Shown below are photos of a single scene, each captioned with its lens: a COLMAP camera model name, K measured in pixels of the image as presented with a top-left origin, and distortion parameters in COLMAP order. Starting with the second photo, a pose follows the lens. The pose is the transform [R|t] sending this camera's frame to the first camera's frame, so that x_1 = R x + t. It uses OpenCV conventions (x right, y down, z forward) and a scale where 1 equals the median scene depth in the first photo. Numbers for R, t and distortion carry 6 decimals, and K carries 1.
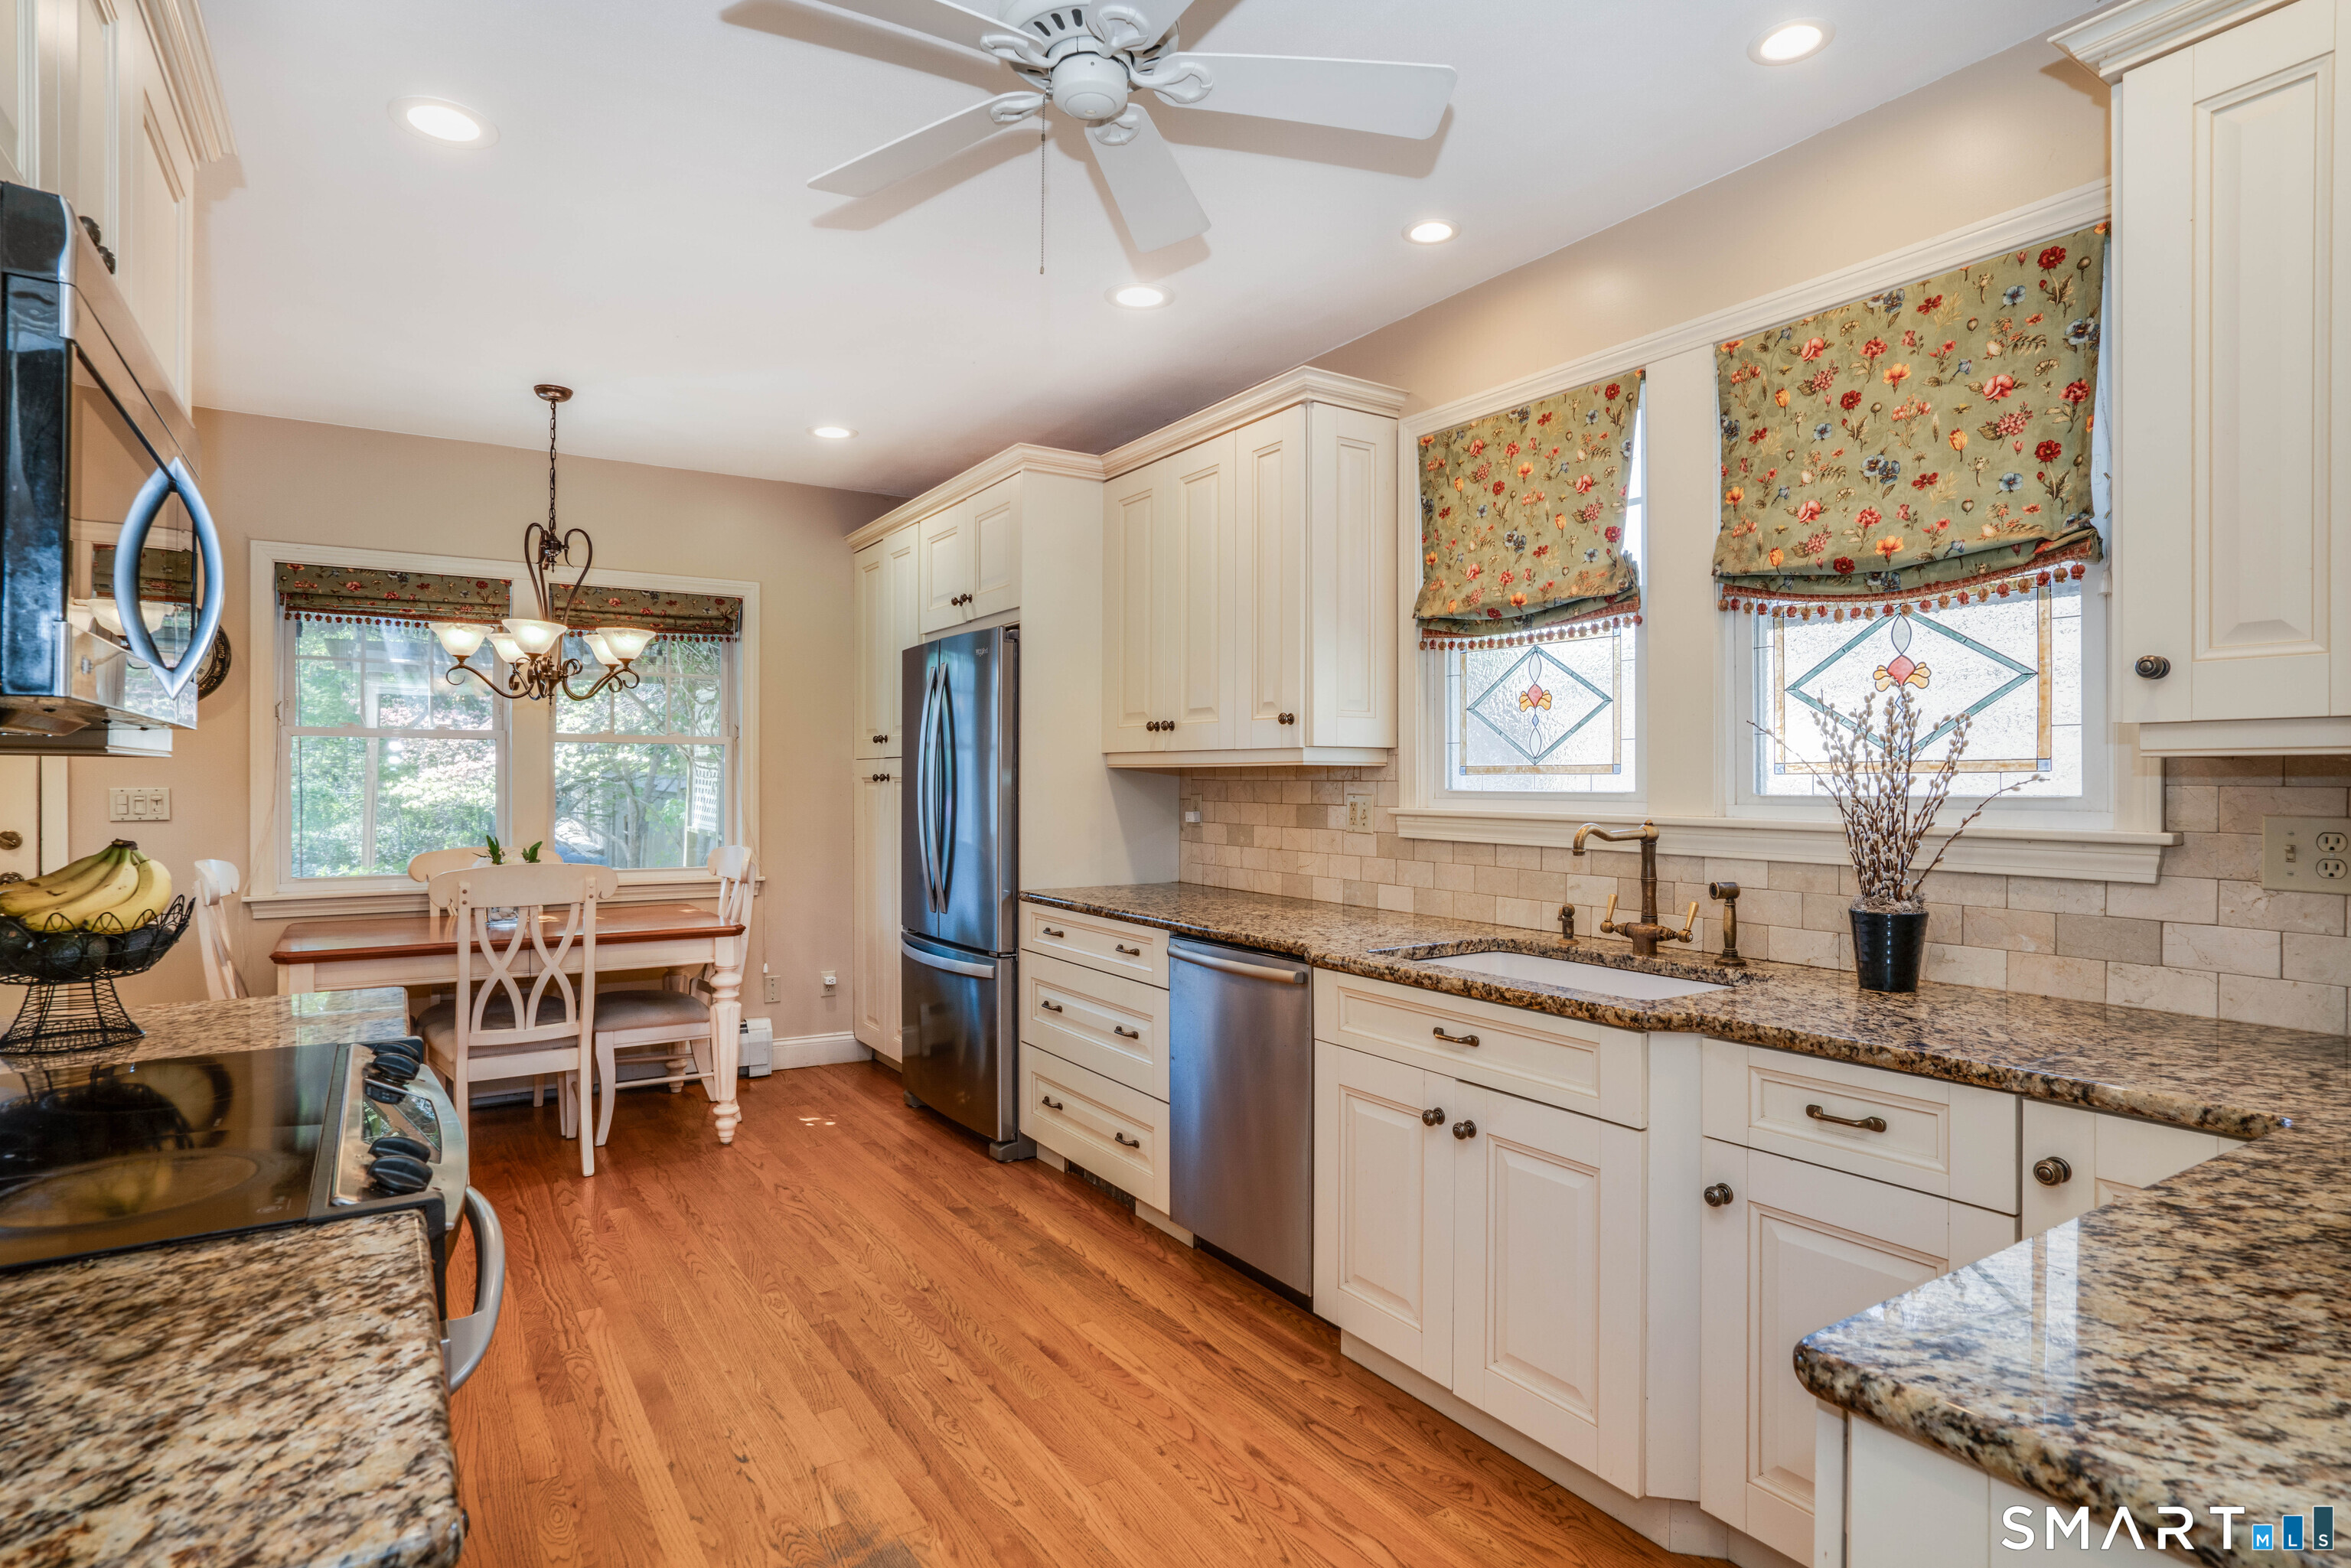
lens RADIAL K [[1225.6, 0, 1168.8], [0, 1225.6, 793.7], [0, 0, 1]] dist [-0.029659, 0.000257]
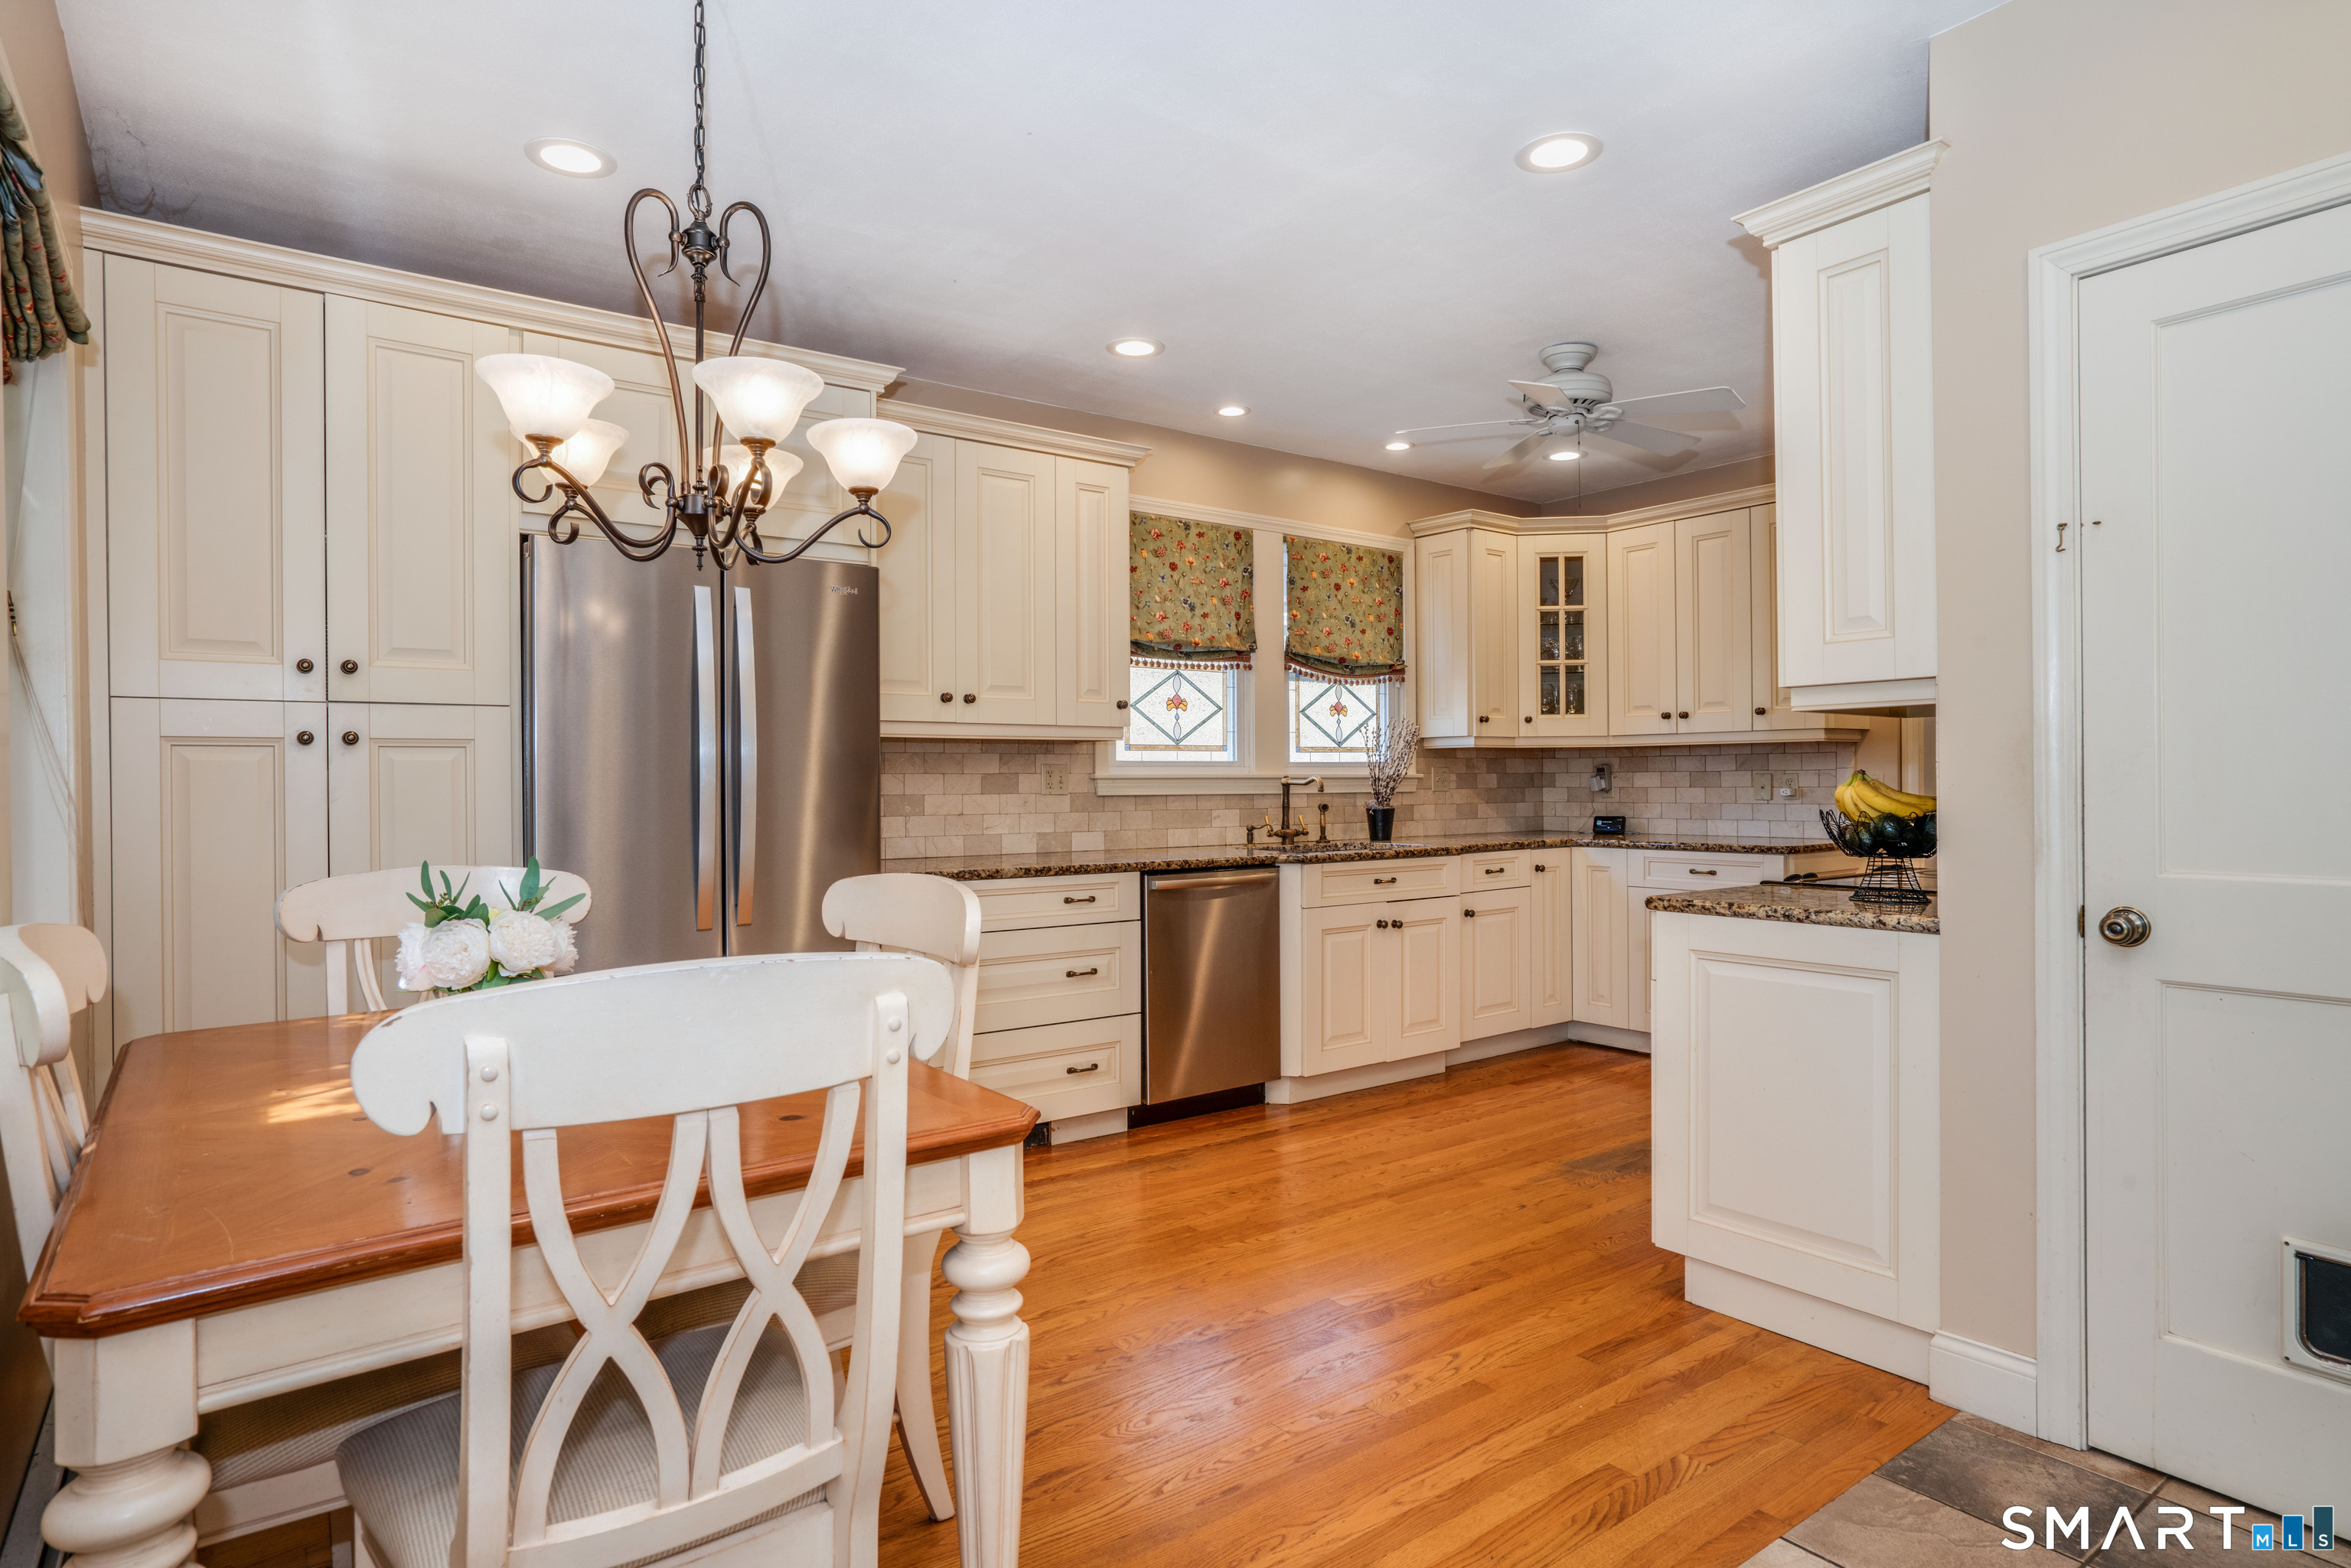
lens RADIAL K [[1307.2, 0, 1171.5], [0, 1307.2, 791.3], [0, 0, 1]] dist [-0.043362, 0.014336]
pose [[-0.084561, -0.008369, 0.996383, -1.477397], [0.018758, 0.999774, 0.009990, 0.020970], [-0.996242, 0.019535, -0.084385, 1.218929]]
